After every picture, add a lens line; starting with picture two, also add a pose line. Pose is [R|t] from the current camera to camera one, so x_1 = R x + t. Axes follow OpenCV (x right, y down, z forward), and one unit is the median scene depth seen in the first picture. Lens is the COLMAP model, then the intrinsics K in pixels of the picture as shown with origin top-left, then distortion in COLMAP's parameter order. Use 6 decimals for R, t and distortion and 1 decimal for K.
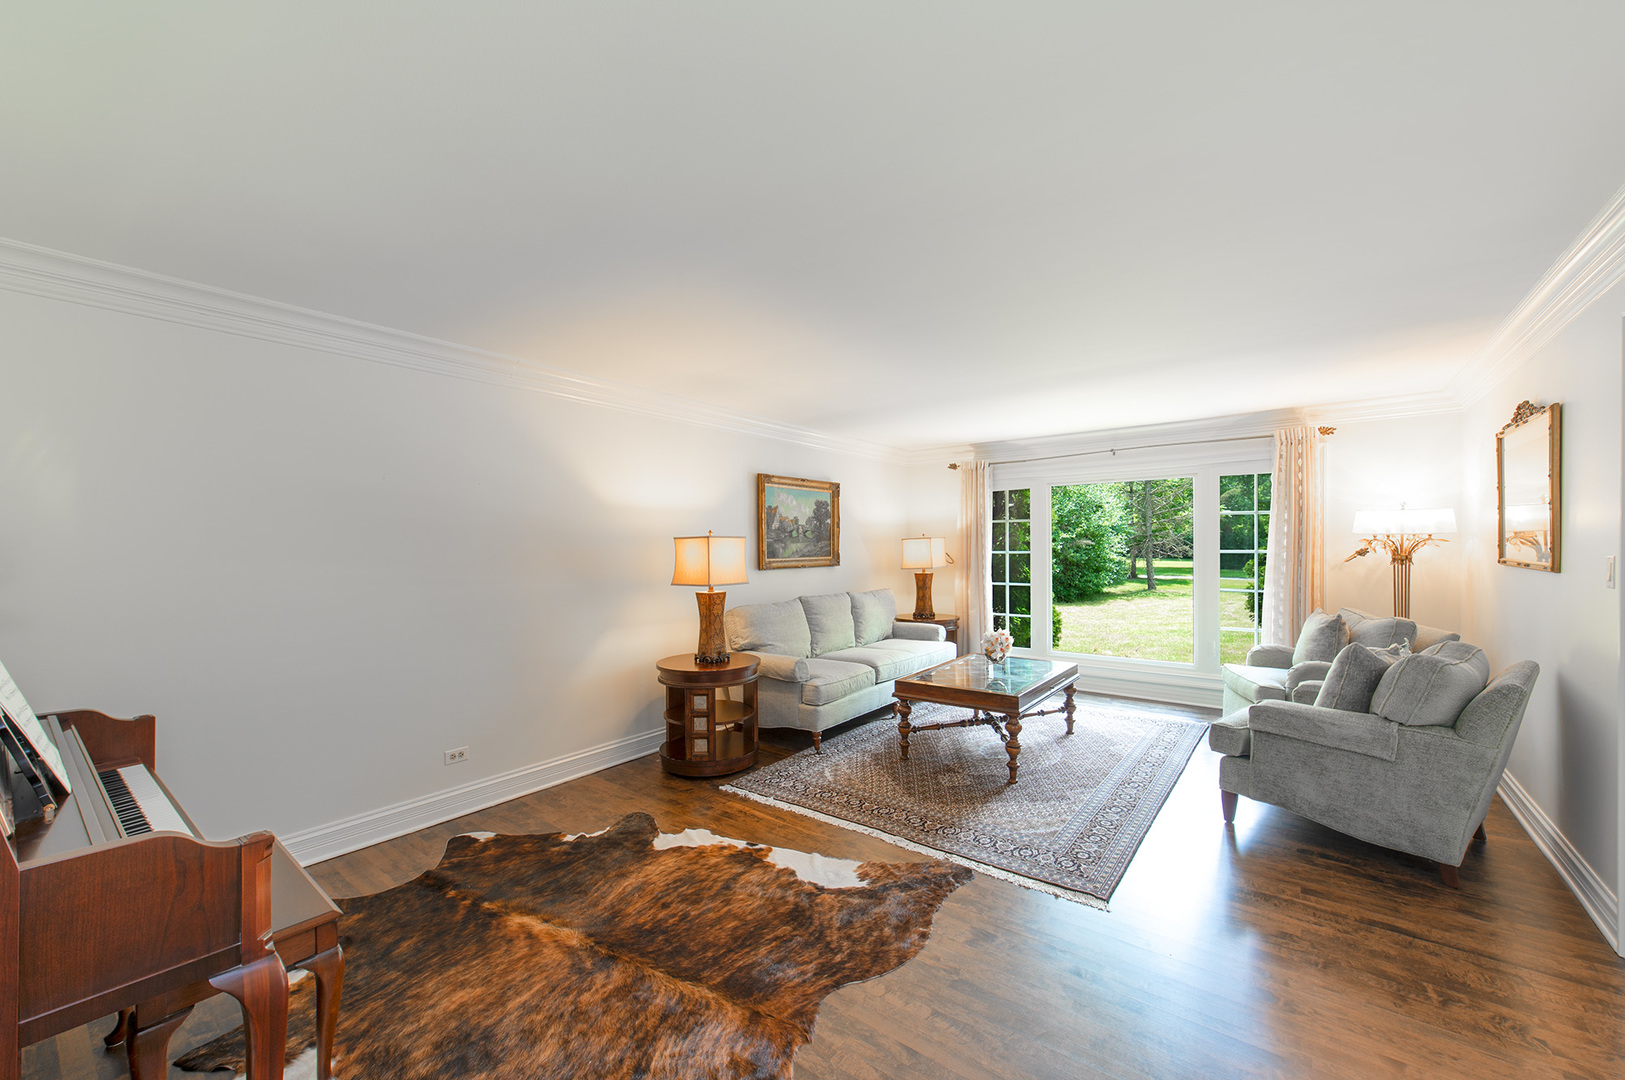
lens RADIAL K [[641.7, 0, 812.9], [0, 641.7, 542.8], [0, 0, 1]] dist [-0.000698, -0.000002]
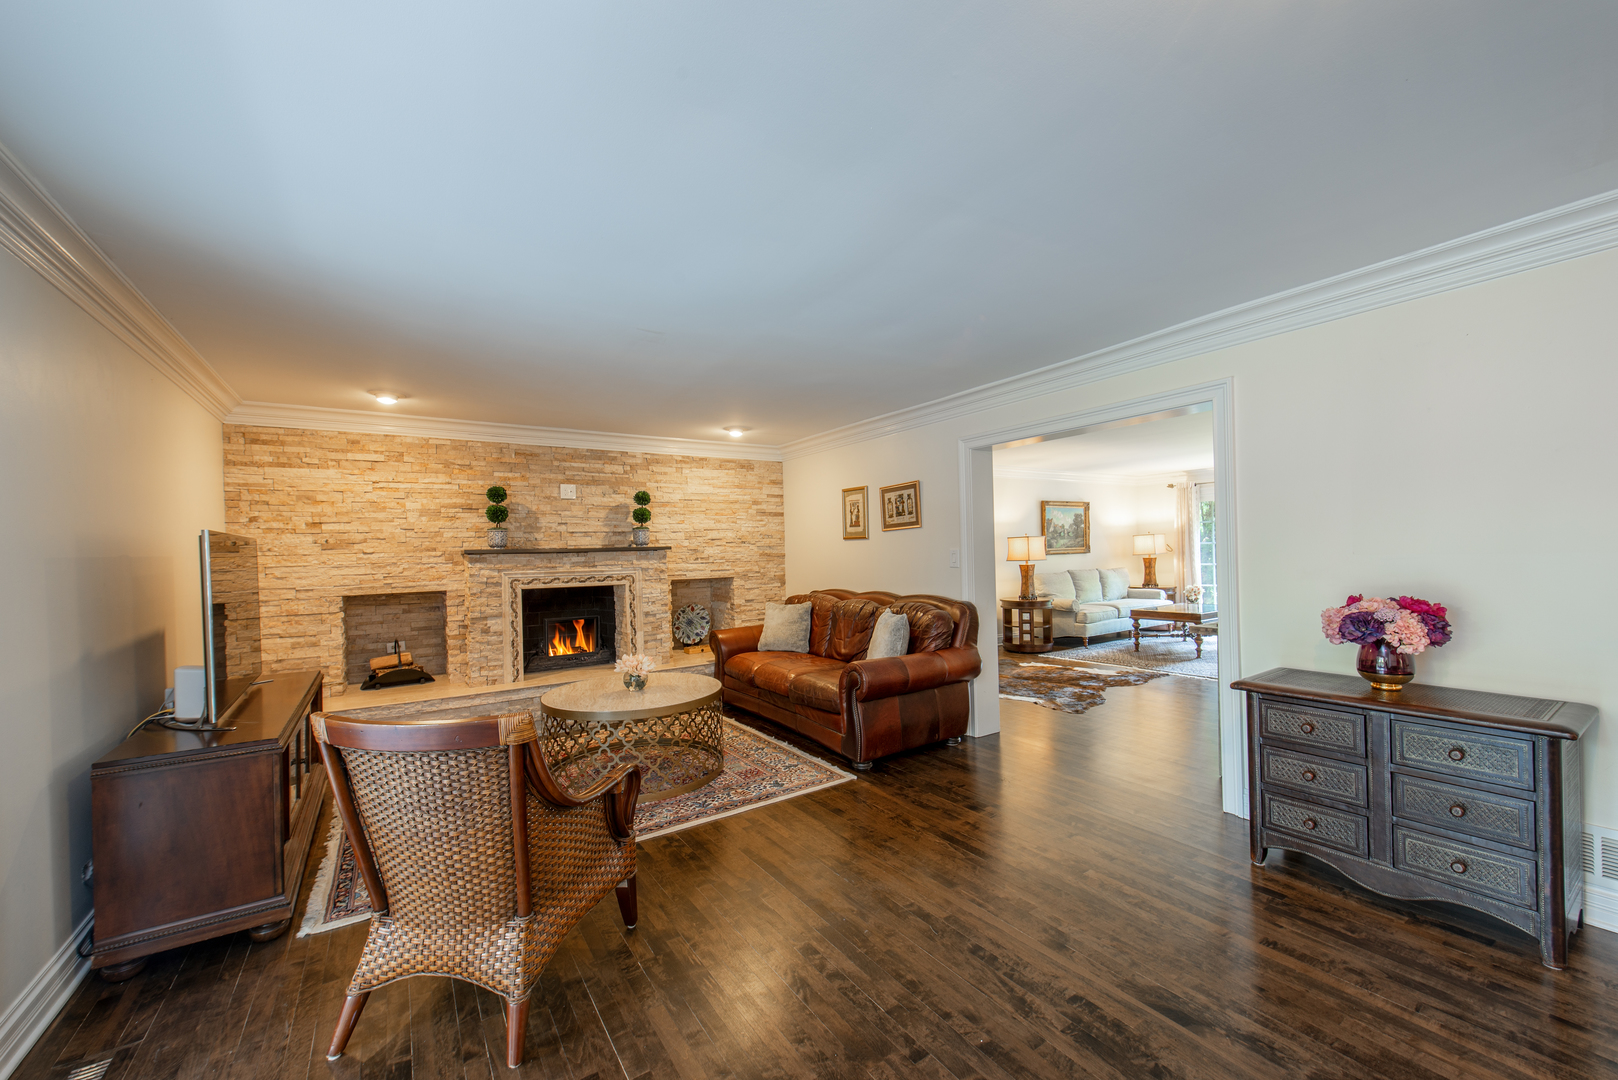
lens RADIAL K [[634.3, 0, 798.7], [0, 634.3, 548.7], [0, 0, 1]] dist [0.003040, 0.000066]
pose [[0.940548, -0.019086, -0.339123, -0.120329], [0.022018, 0.999746, 0.004798, 0.001273], [0.338945, -0.011980, 0.940730, -0.847233]]
